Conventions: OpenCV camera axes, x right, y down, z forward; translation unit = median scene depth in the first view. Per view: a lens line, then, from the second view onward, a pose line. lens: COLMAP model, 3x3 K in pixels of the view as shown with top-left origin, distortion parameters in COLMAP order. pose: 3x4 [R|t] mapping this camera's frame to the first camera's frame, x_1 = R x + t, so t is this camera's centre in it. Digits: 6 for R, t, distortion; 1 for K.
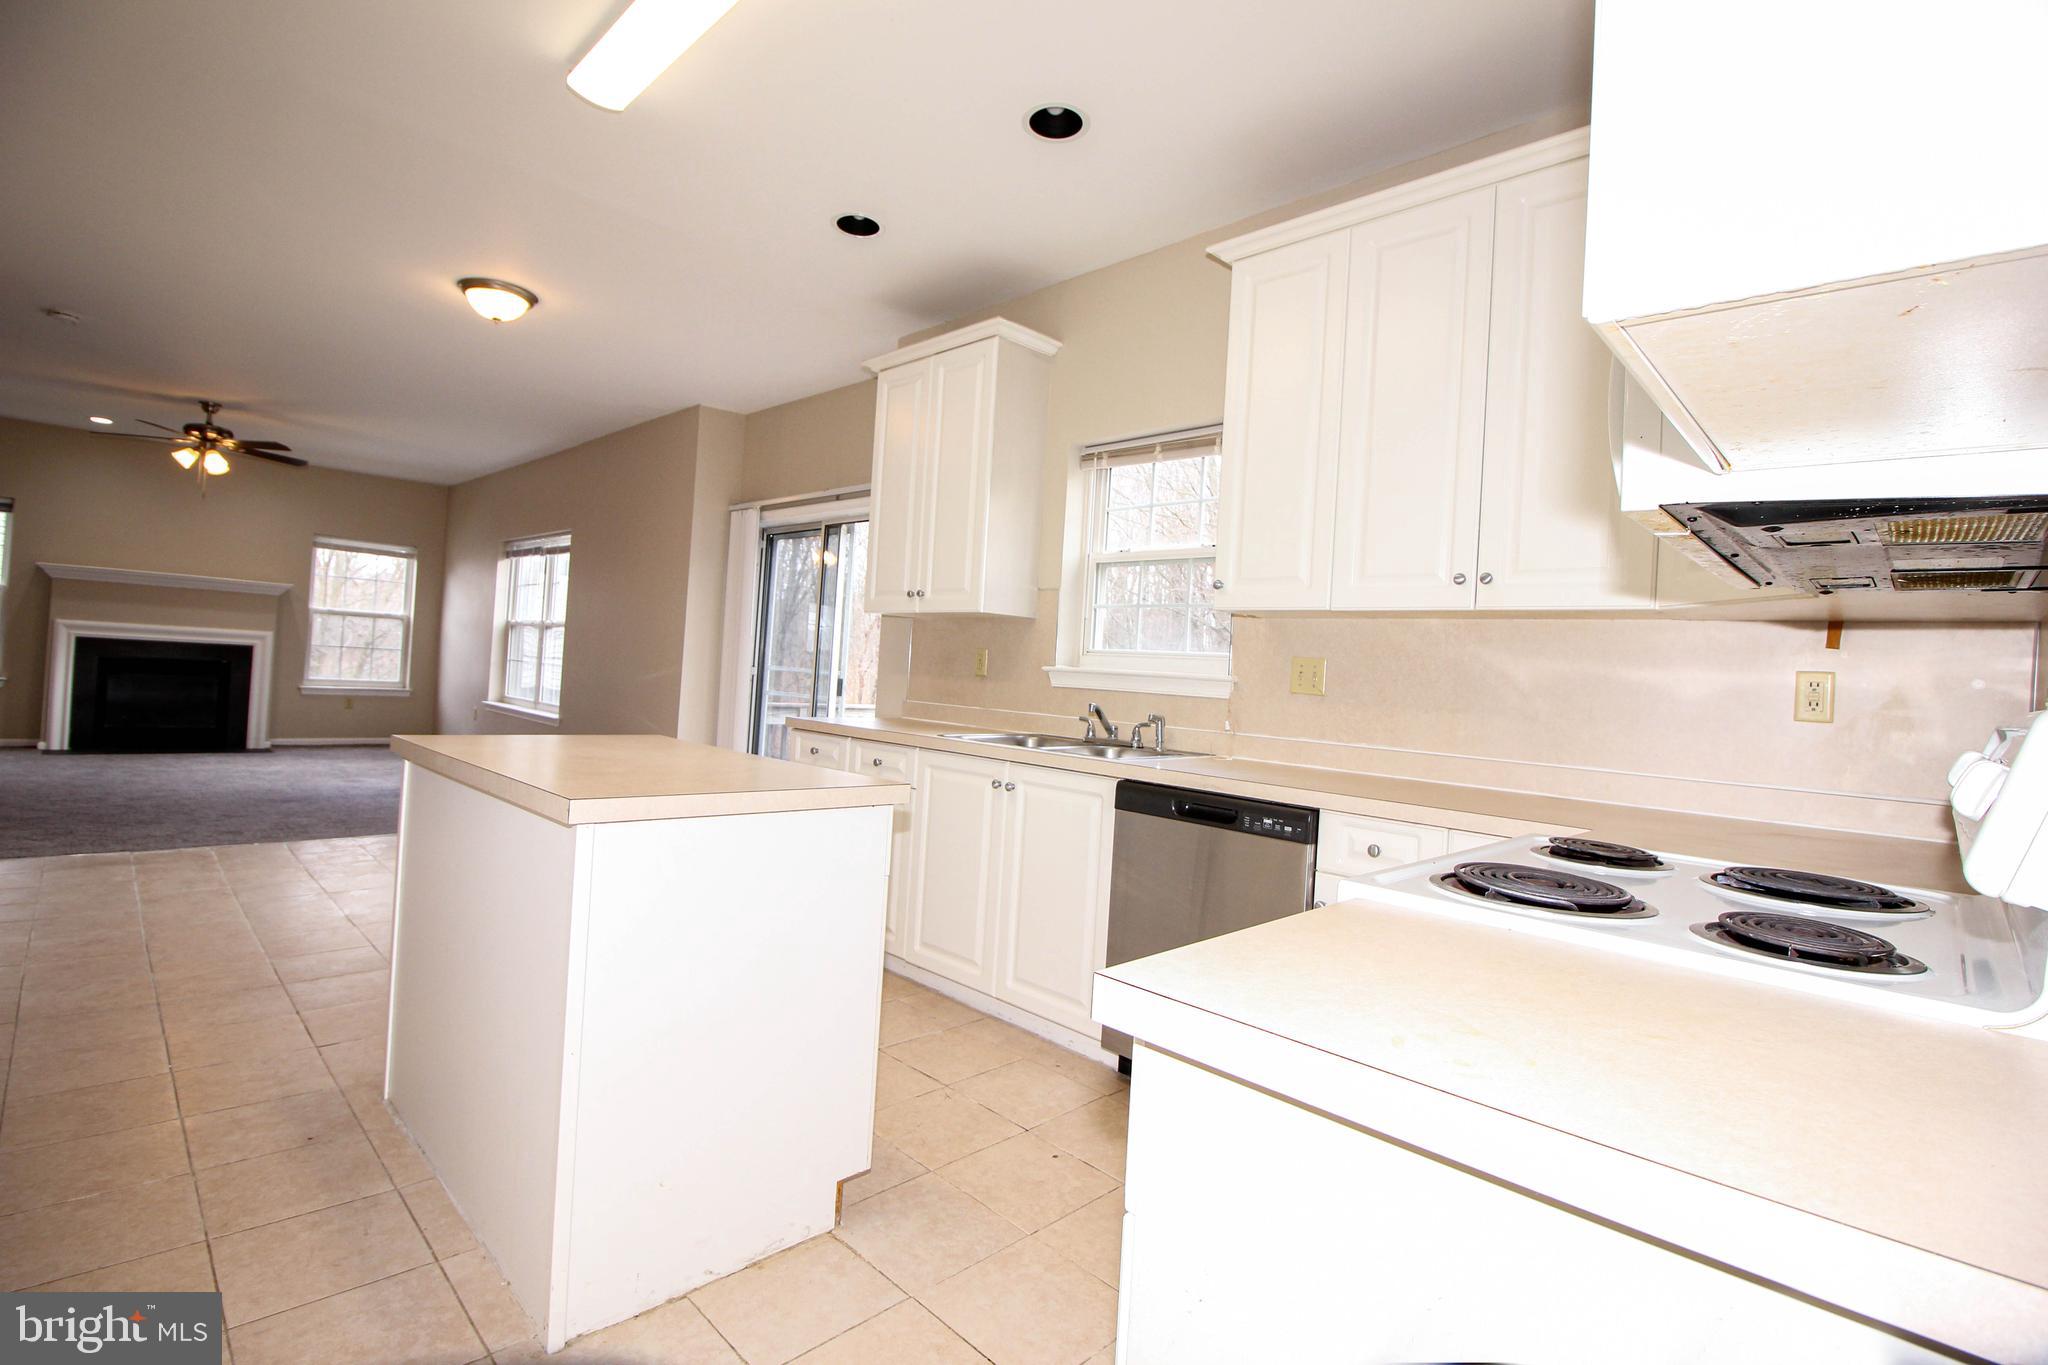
lens RADIAL K [[947.8, 0, 1012.9], [0, 947.8, 662.1], [0, 0, 1]] dist [-0.008048, -0.005056]
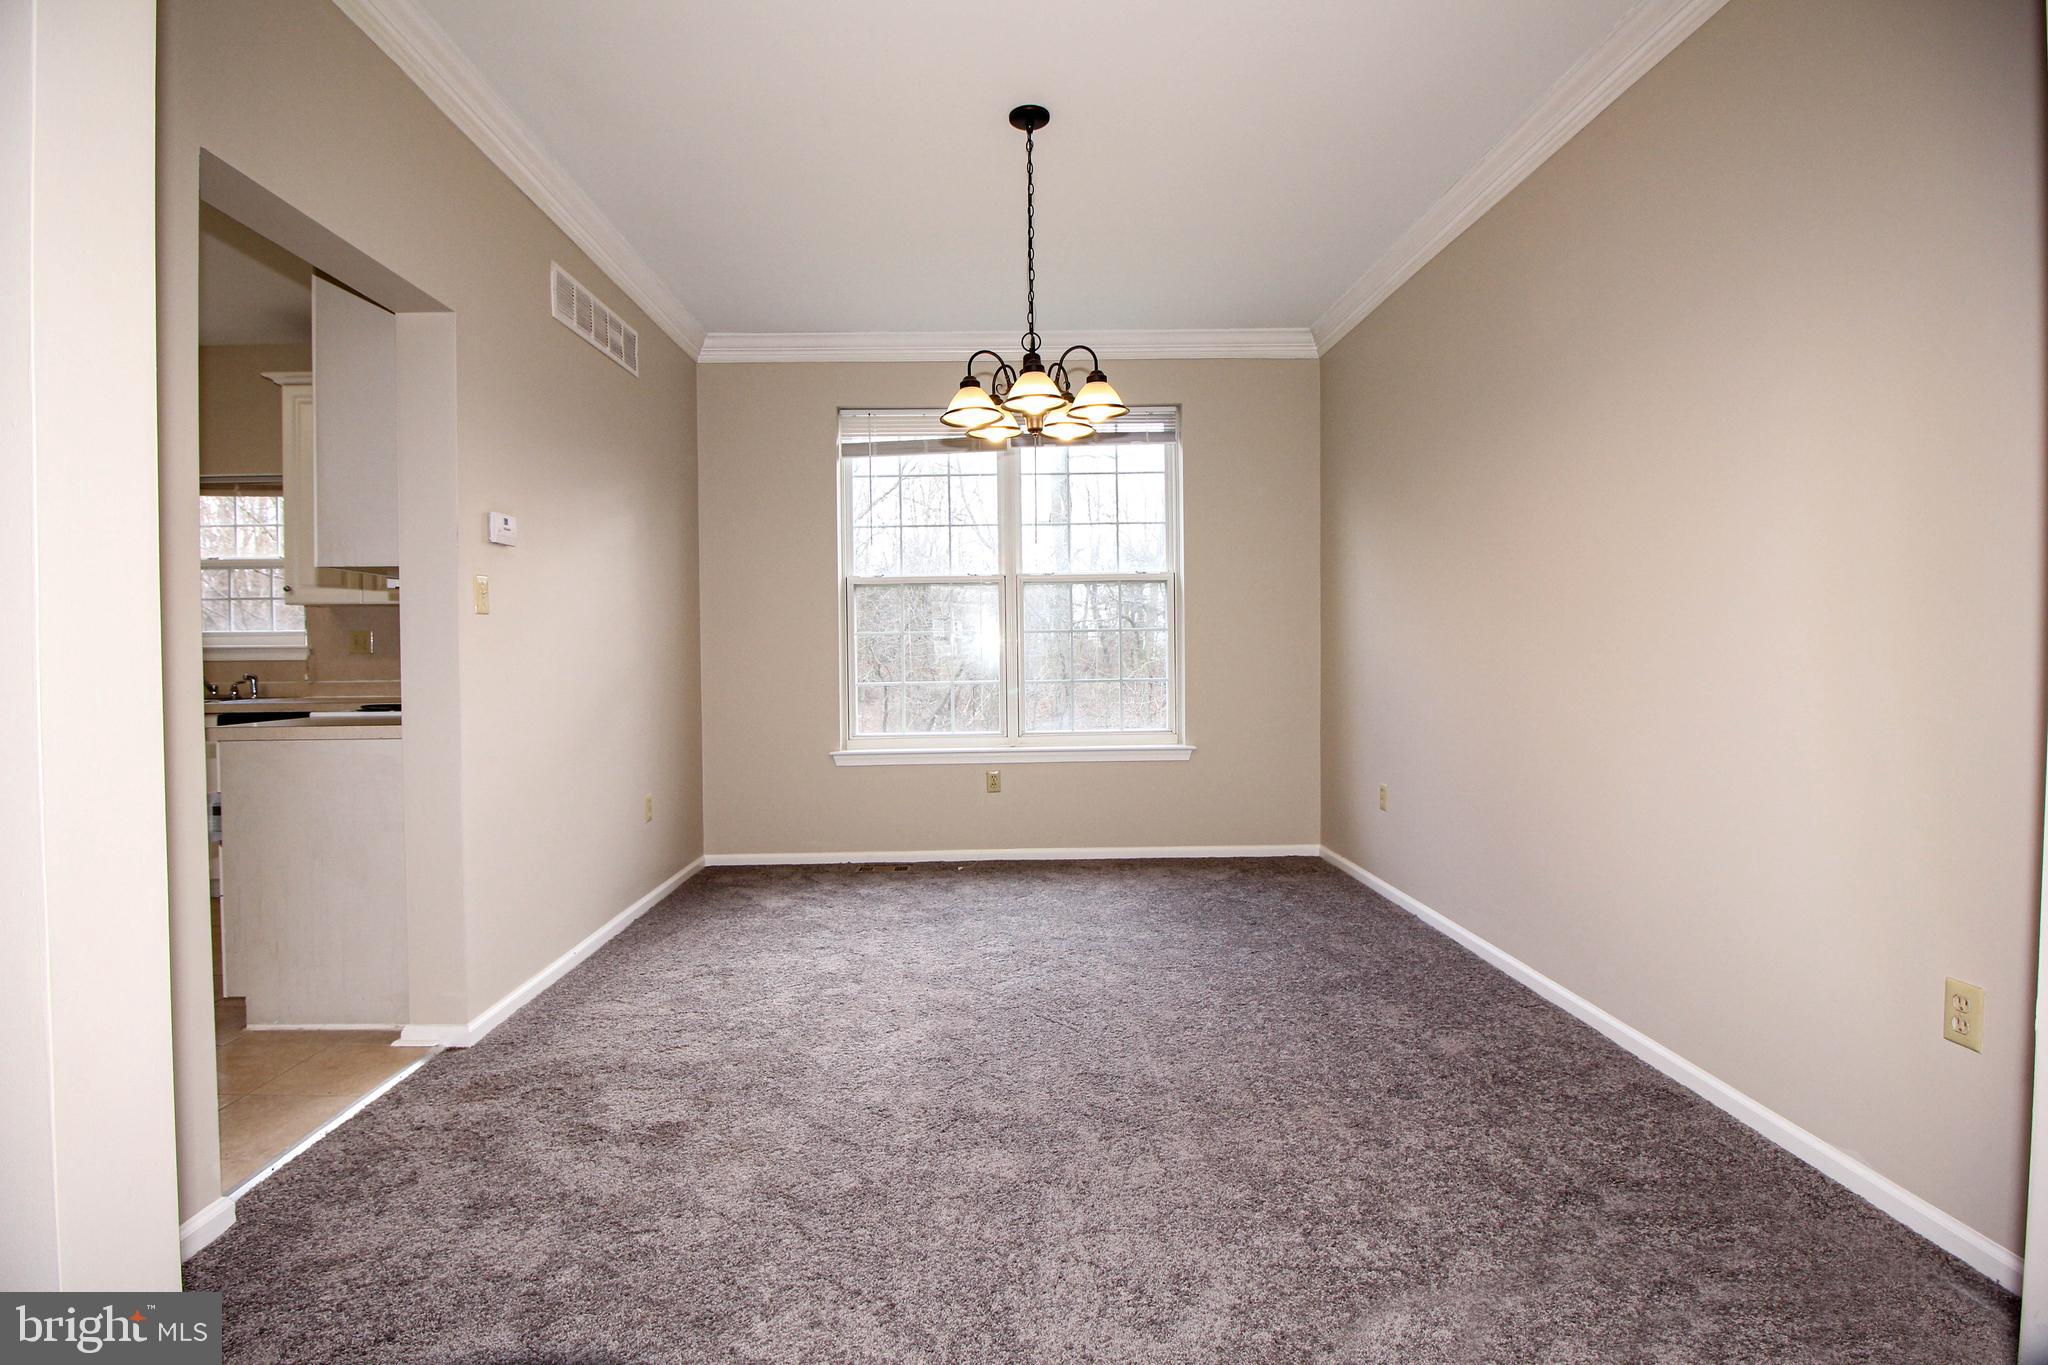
lens RADIAL K [[943.6, 0, 1005.7], [0, 943.6, 653.8], [0, 0, 1]] dist [-0.022525, -0.000631]
pose [[0.694112, -0.073972, 0.716057, -0.031638], [0.047453, 0.997245, 0.057021, -0.001872], [-0.718302, -0.005600, 0.695709, -0.408416]]
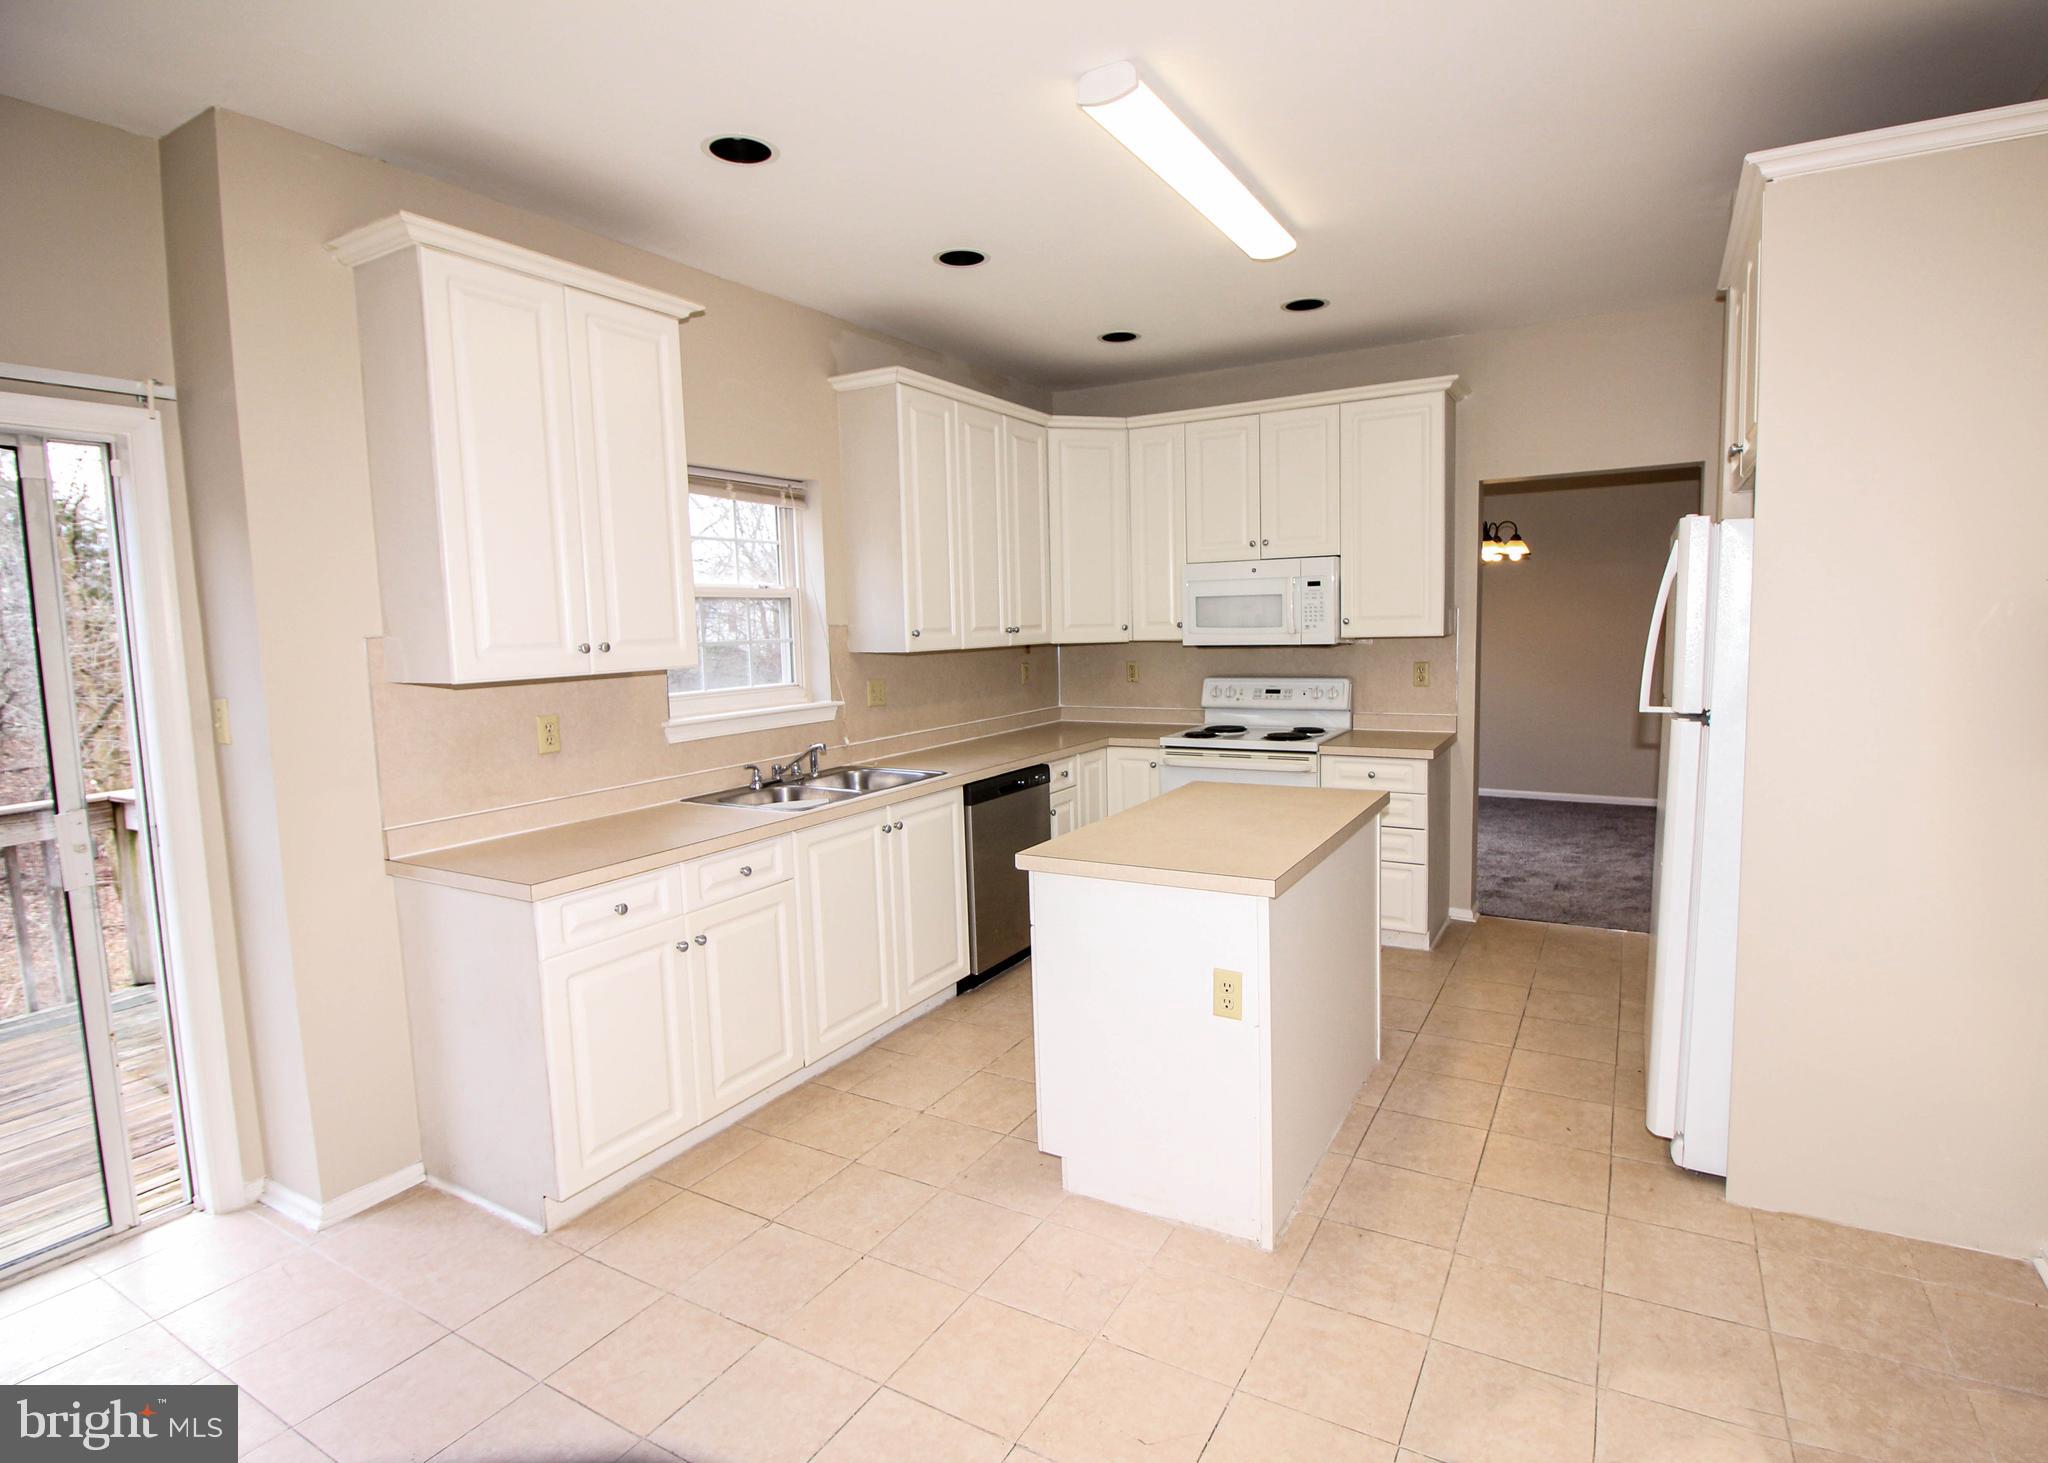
lens RADIAL K [[1003.1, 0, 1078.6], [0, 1003.1, 712.5], [0, 0, 1]] dist [-0.012000, -0.004127]
pose [[-0.278034, -0.139917, 0.950326, -0.514724], [-0.000633, 0.989361, 0.145479, -0.075428], [-0.960571, 0.039846, -0.275164, 0.496963]]
